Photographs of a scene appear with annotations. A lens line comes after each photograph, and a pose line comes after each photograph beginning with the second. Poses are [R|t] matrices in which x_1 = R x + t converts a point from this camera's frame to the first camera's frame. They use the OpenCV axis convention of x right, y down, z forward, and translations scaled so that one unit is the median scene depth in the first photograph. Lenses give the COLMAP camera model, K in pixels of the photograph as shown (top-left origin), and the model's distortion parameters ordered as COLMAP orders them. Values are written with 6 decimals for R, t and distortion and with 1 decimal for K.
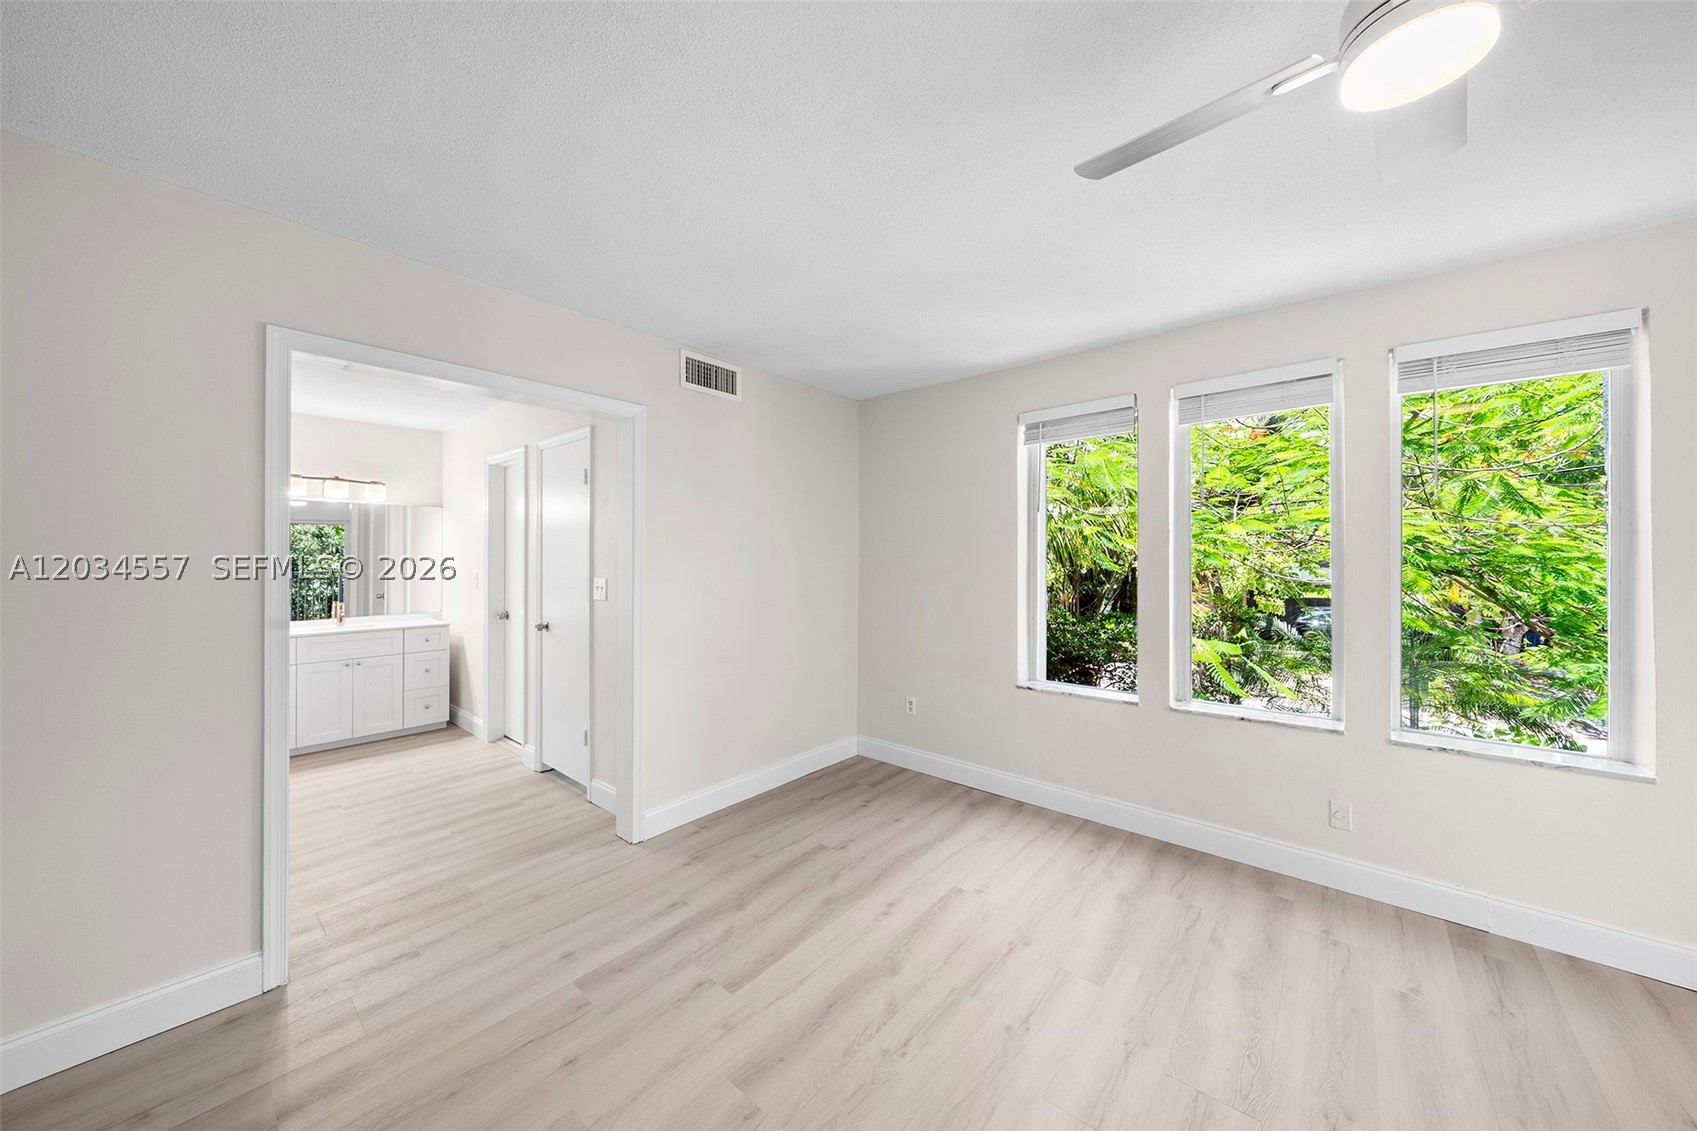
lens RADIAL K [[586.7, 0, 838.7], [0, 586.7, 560.1], [0, 0, 1]] dist [-0.006145, -0.000082]
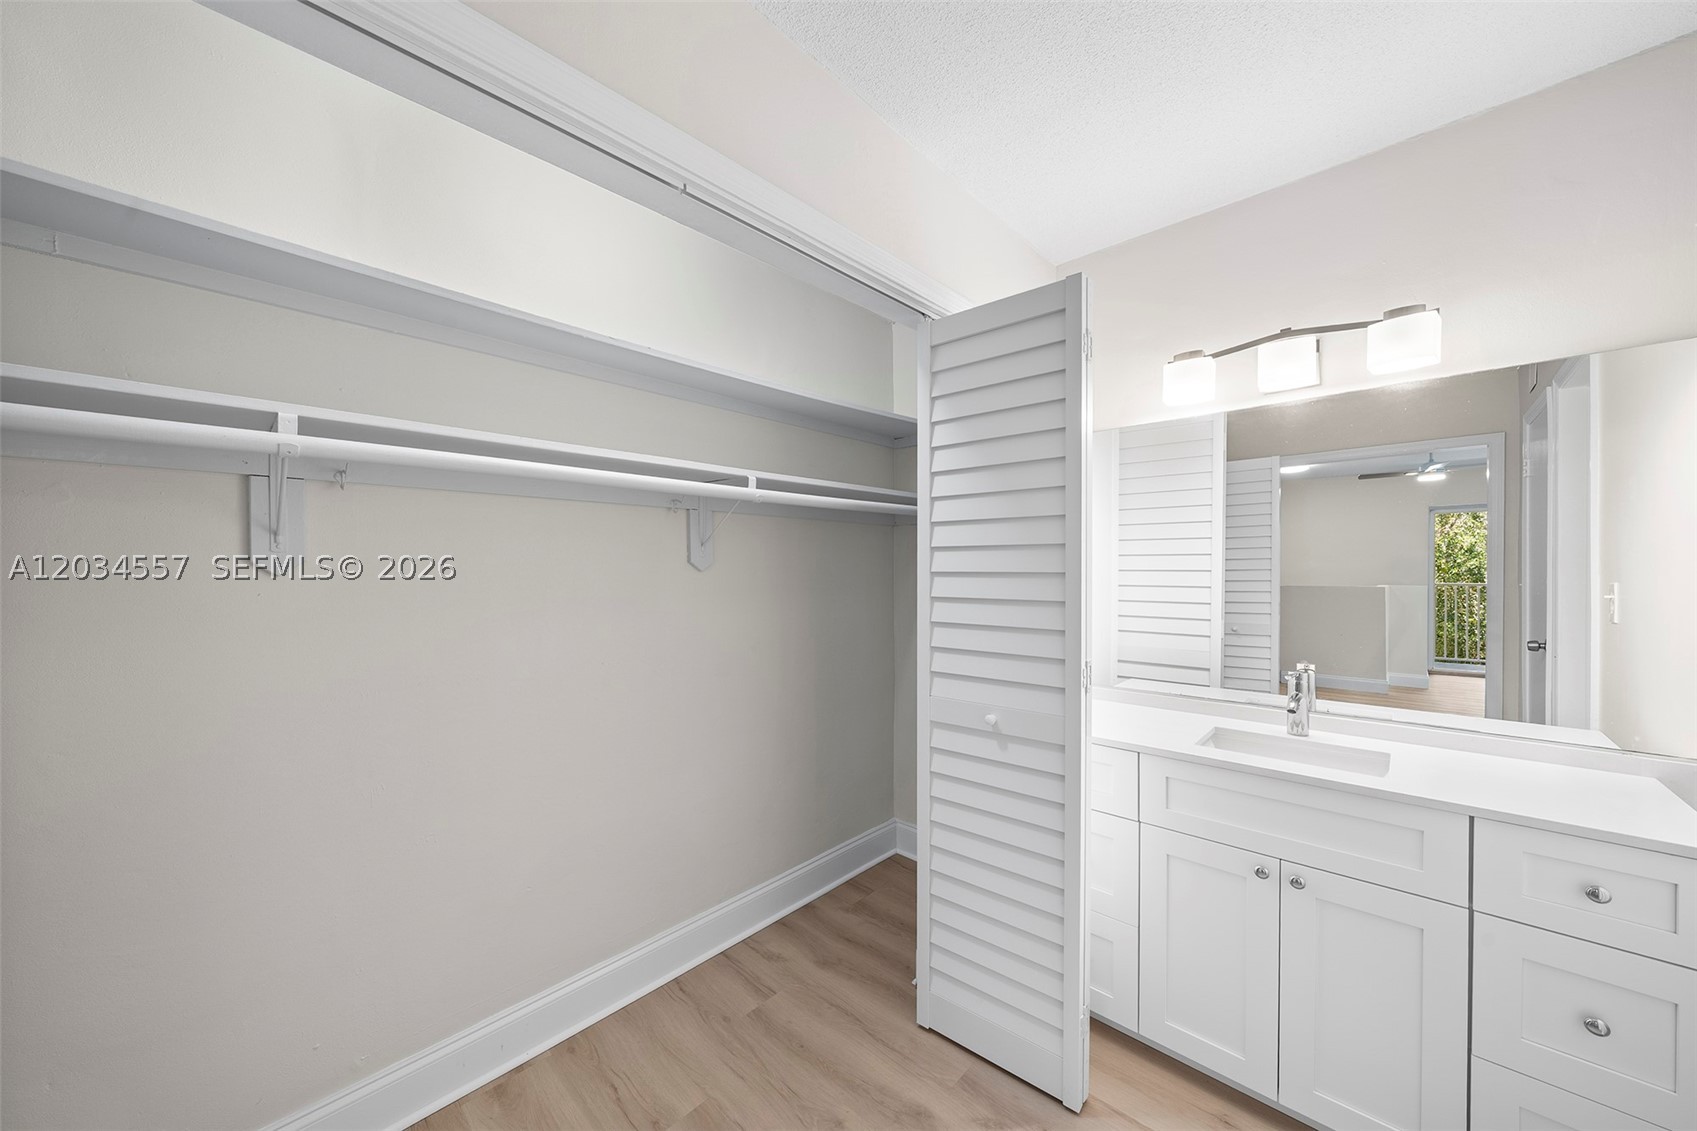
lens RADIAL K [[586.7, 0, 840.8], [0, 586.7, 568.7], [0, 0, 1]] dist [-0.006145, -0.000082]
pose [[-0.054393, -0.001882, -0.998518, -0.474015], [0.002645, 0.999994, -0.002029, 0.009833], [0.998516, -0.002752, -0.054388, 0.737314]]
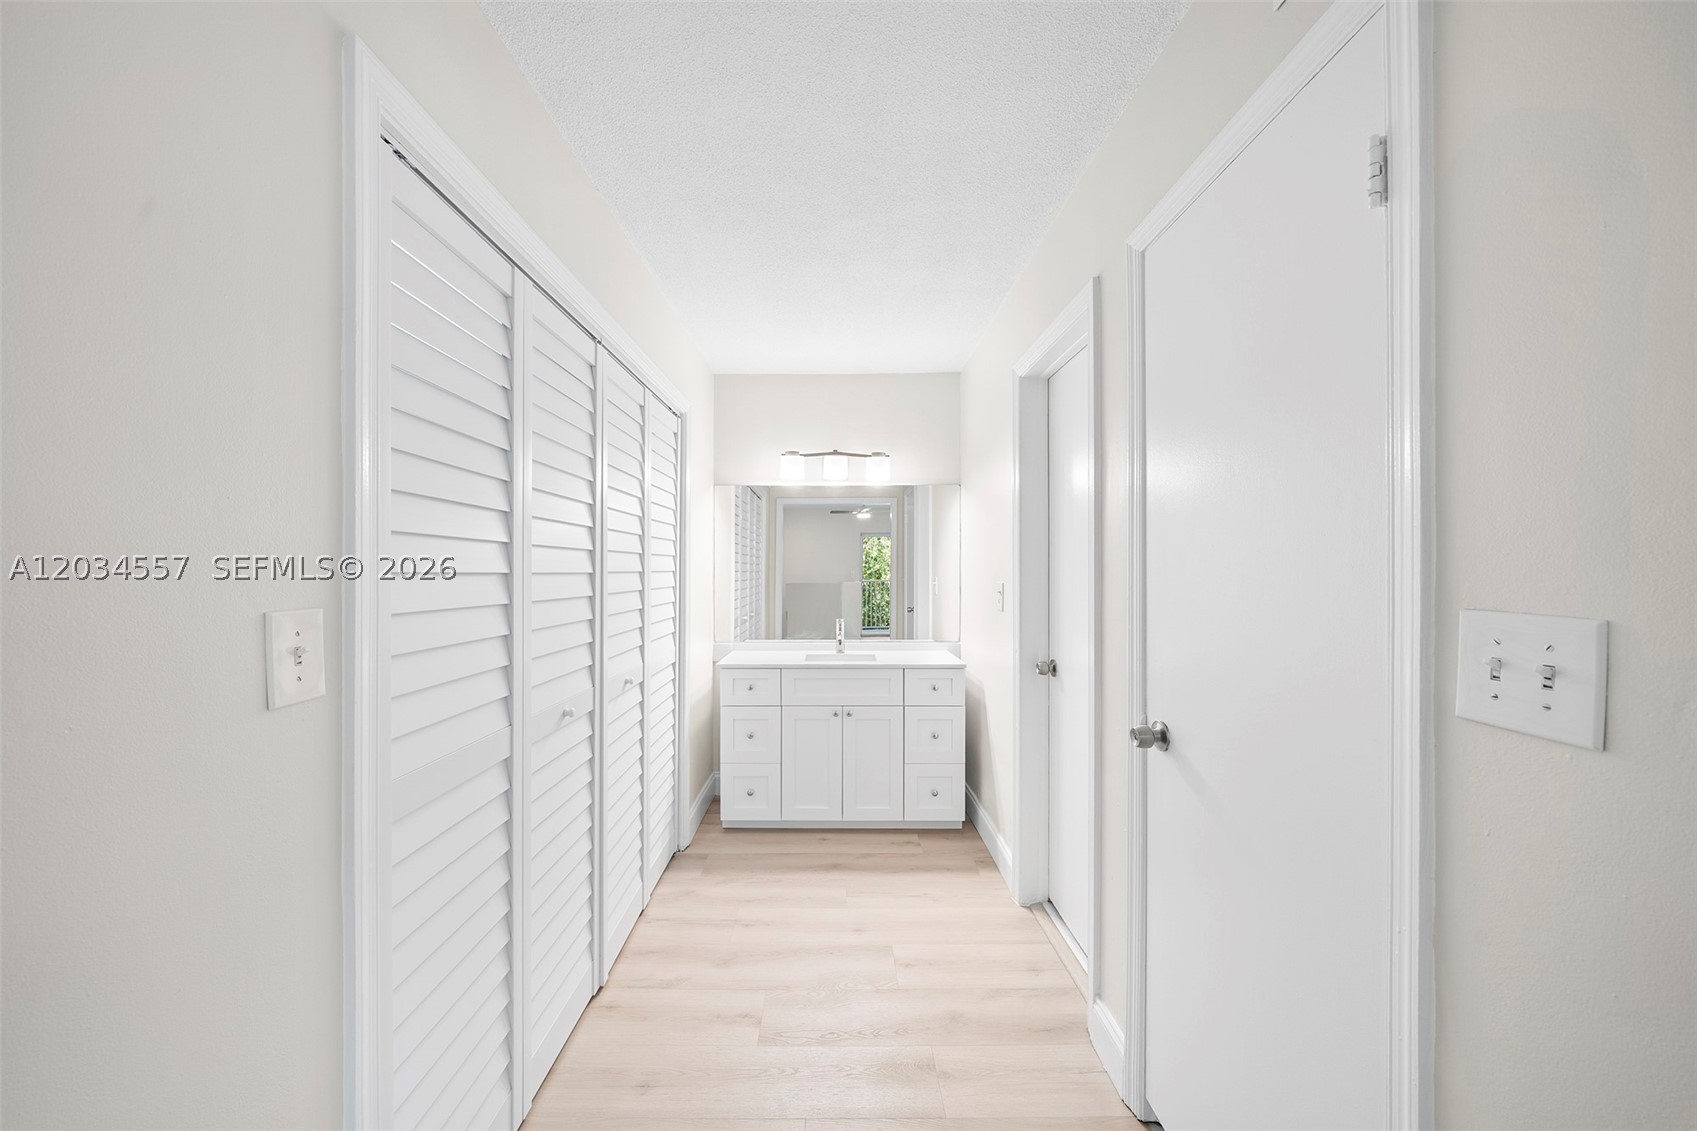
lens RADIAL K [[586.7, 0, 833.7], [0, 586.7, 566.8], [0, 0, 1]] dist [-0.006145, -0.000082]
pose [[0.651681, -0.006981, -0.758461, -0.298877], [0.002332, 0.999971, -0.007200, 0.010392], [0.758490, 0.002923, 0.651678, 0.514620]]
